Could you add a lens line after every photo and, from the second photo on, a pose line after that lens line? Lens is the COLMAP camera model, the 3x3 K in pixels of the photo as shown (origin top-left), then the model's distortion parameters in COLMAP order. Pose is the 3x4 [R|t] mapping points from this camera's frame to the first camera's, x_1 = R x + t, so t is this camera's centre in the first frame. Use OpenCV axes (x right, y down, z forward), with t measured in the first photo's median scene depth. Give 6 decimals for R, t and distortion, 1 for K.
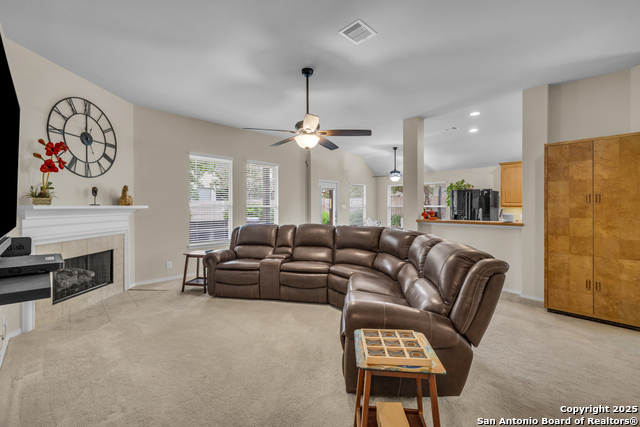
lens RADIAL K [[283.7, 0, 320.0], [0, 283.7, 213.5], [0, 0, 1]] dist [0.002023, 0.000376]
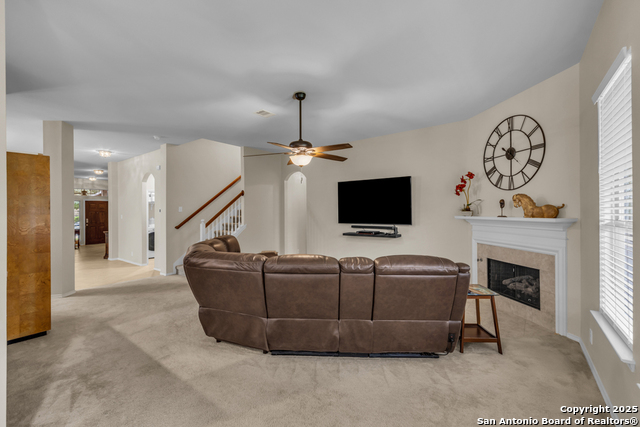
lens RADIAL K [[283.7, 0, 320.0], [0, 283.7, 213.5], [0, 0, 1]] dist [0.002023, 0.000376]
pose [[-0.991715, 0.003193, -0.128418, 0.017132], [-0.001512, 0.999332, 0.036523, -0.075536], [0.128448, 0.036415, -0.991047, 1.898297]]
